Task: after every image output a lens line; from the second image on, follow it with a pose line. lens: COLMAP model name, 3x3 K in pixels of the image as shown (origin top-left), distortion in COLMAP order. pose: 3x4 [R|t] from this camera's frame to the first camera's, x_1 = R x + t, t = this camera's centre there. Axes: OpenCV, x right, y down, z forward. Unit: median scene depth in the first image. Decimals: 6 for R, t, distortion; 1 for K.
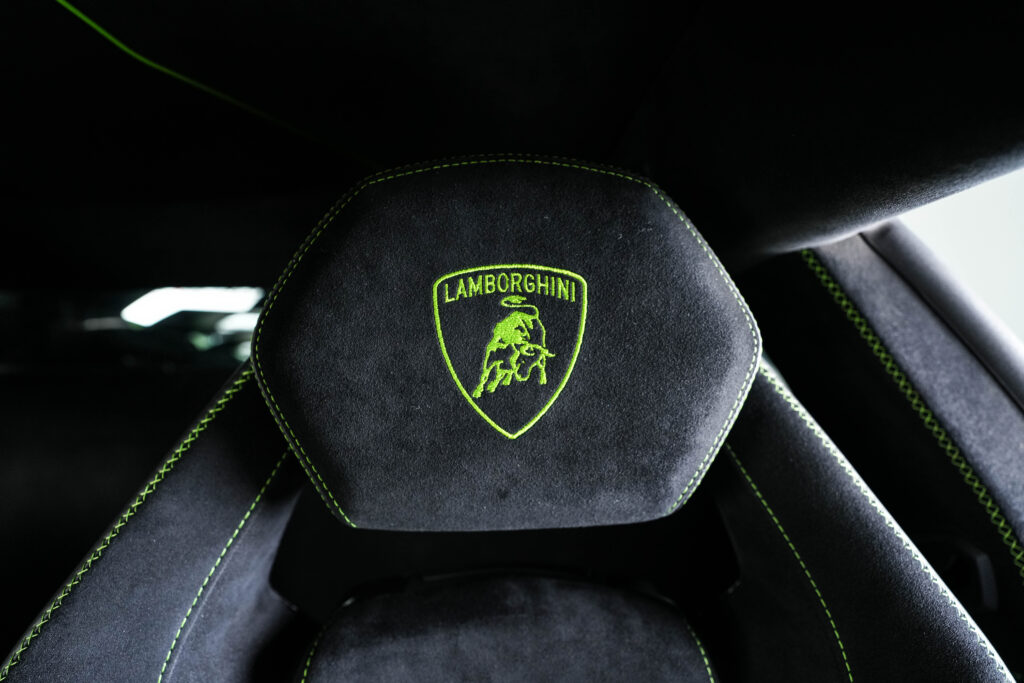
lens RADIAL K [[472.7, 0, 511.6], [0, 472.7, 344.2], [0, 0, 1]] dist [-0.014584, 0.000552]
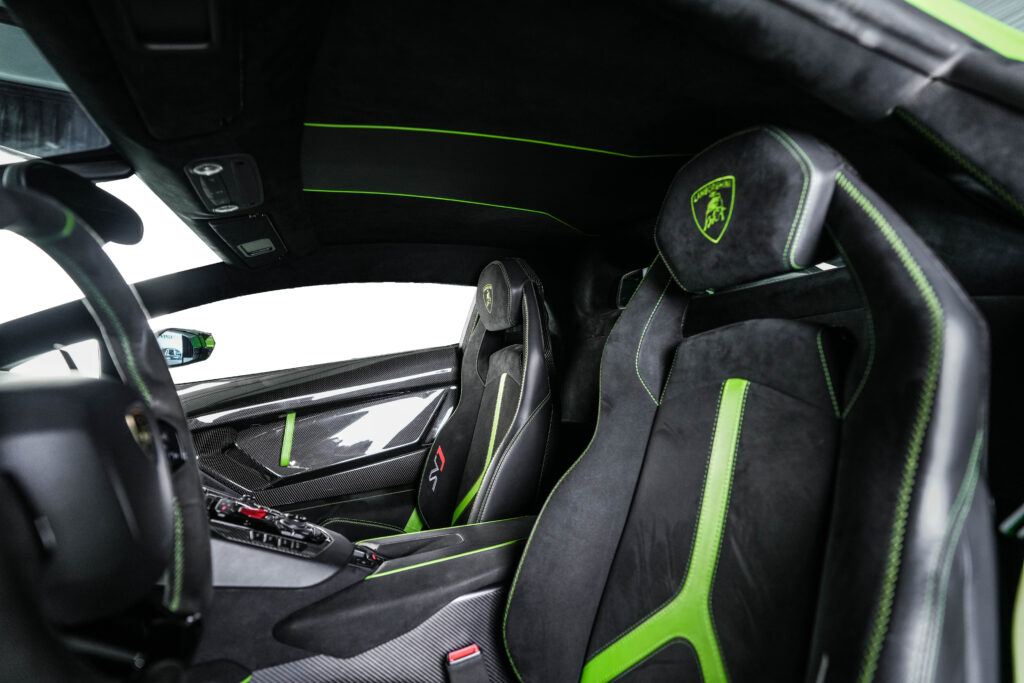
lens RADIAL K [[472.7, 0, 510.8], [0, 472.7, 342.1], [0, 0, 1]] dist [-0.014584, 0.000552]
pose [[0.411420, -0.048860, -0.910135, 2.041415], [0.028589, 0.998763, -0.040695, 0.880239], [0.910997, -0.009277, 0.412308, -1.288194]]
